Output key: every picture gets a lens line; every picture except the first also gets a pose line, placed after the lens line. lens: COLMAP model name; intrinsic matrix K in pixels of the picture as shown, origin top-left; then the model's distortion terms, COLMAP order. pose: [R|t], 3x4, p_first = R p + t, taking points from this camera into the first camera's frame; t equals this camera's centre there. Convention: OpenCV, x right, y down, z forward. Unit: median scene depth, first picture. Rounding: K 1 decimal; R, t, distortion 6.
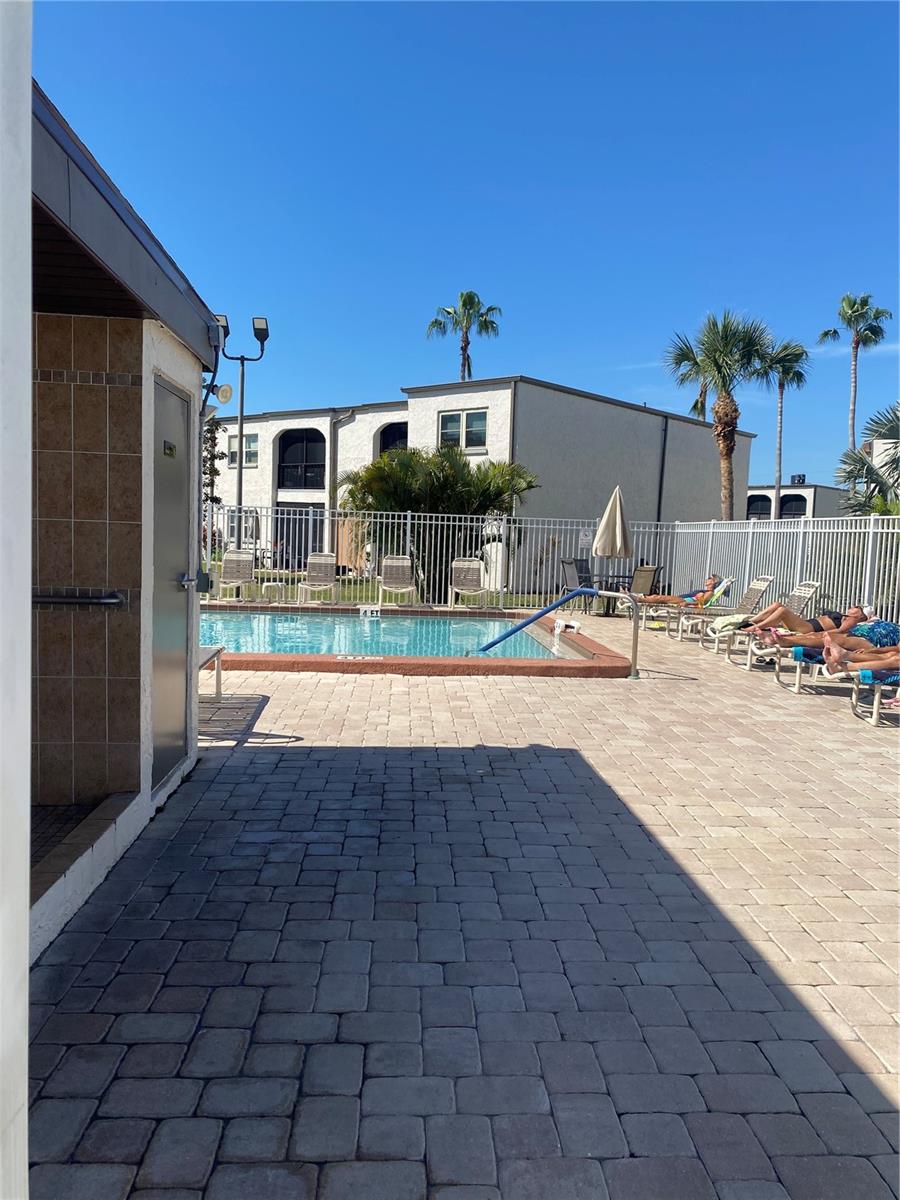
lens RADIAL K [[891.3, 0, 450.0], [0, 891.3, 600.0], [0, 0, 1]] dist [0.062990, -0.072959]
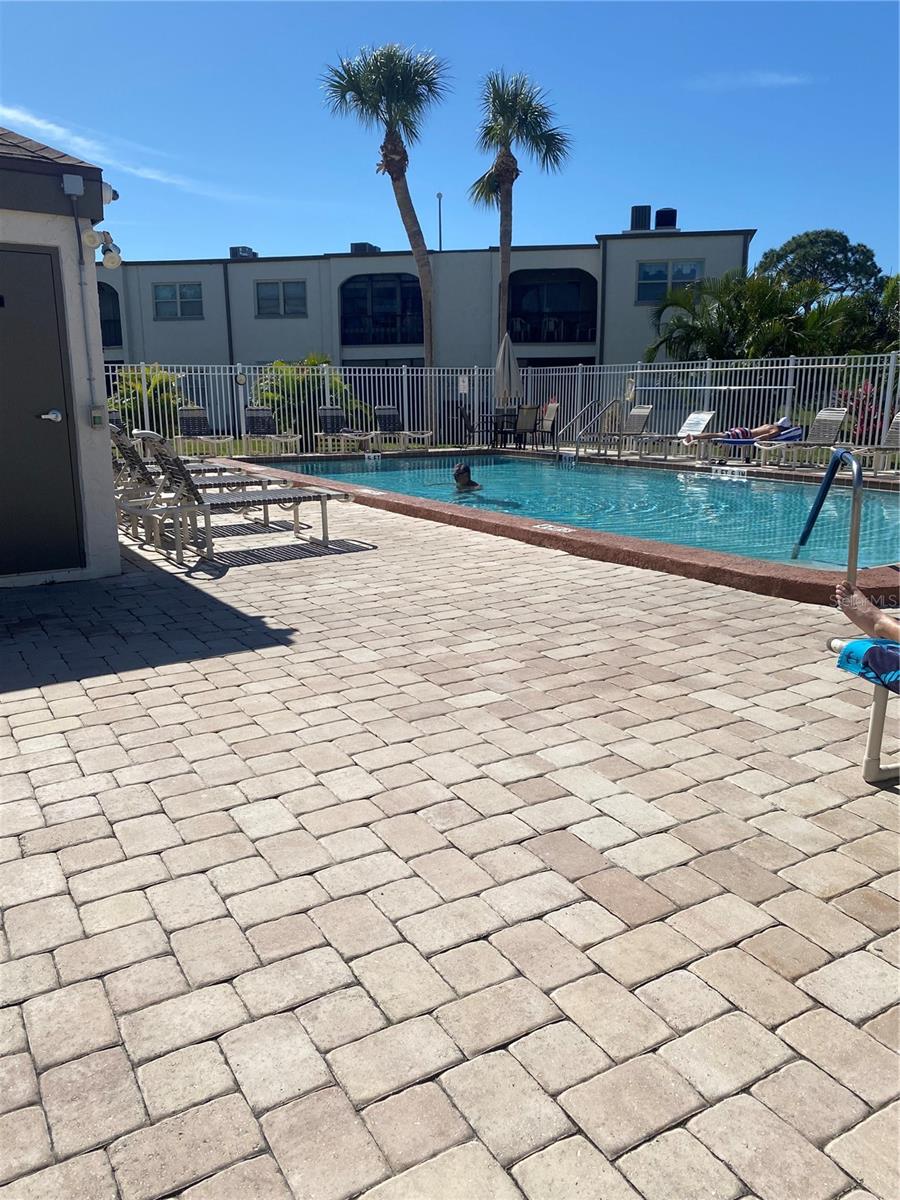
lens RADIAL K [[874.4, 0, 450.0], [0, 874.4, 600.0], [0, 0, 1]] dist [0.005454, 0.001489]
pose [[0.453906, 0.171260, -0.874437, 0.641477], [-0.038749, 0.984221, 0.172647, -0.014256], [0.890207, -0.044482, 0.453380, 0.490690]]
